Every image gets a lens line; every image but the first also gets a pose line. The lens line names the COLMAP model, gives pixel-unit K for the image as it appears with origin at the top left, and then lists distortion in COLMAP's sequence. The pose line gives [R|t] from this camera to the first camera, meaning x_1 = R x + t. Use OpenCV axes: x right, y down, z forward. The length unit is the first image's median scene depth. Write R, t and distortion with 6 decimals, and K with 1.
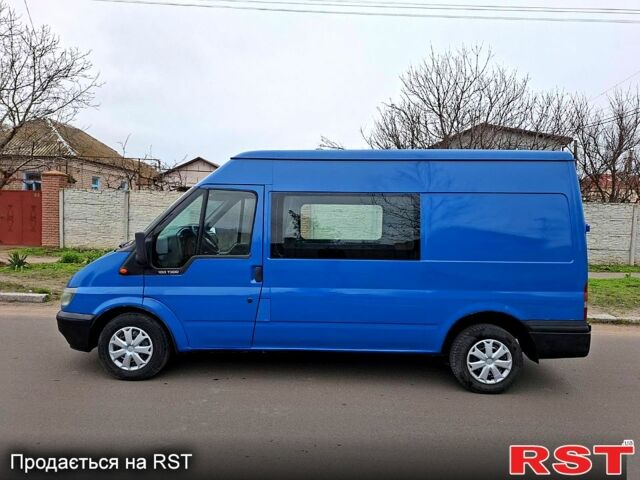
lens RADIAL K [[455.9, 0, 324.9], [0, 455.9, 239.1], [0, 0, 1]] dist [0.055583, -0.036917]
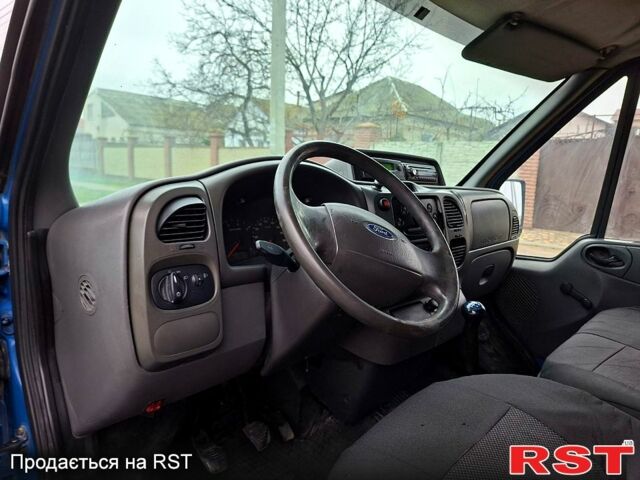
lens RADIAL K [[455.9, 0, 318.3], [0, 455.9, 244.3], [0, 0, 1]] dist [0.055583, -0.036917]
pose [[0.753929, 0.117773, -0.646313, -0.194025], [-0.060601, 0.992073, 0.110086, -0.000490], [0.654155, -0.043830, 0.755090, 0.981176]]
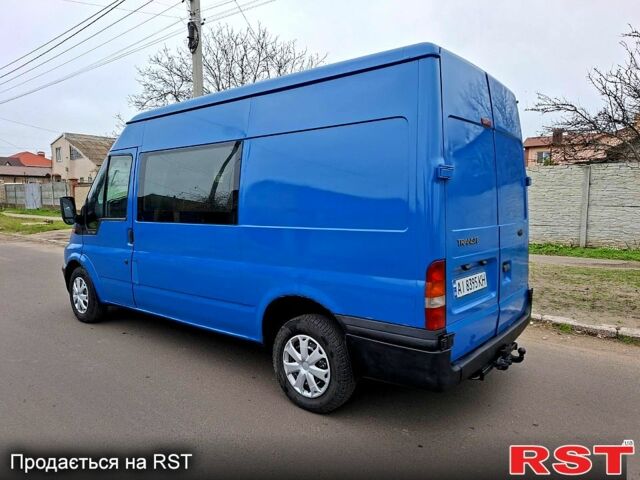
lens RADIAL K [[455.9, 0, 321.0], [0, 455.9, 244.8], [0, 0, 1]] dist [0.055583, -0.036917]
pose [[0.796354, 0.040532, -0.603471, 0.805072], [-0.012291, 0.998630, 0.050854, 0.038249], [0.604706, -0.033080, 0.795762, 0.446932]]
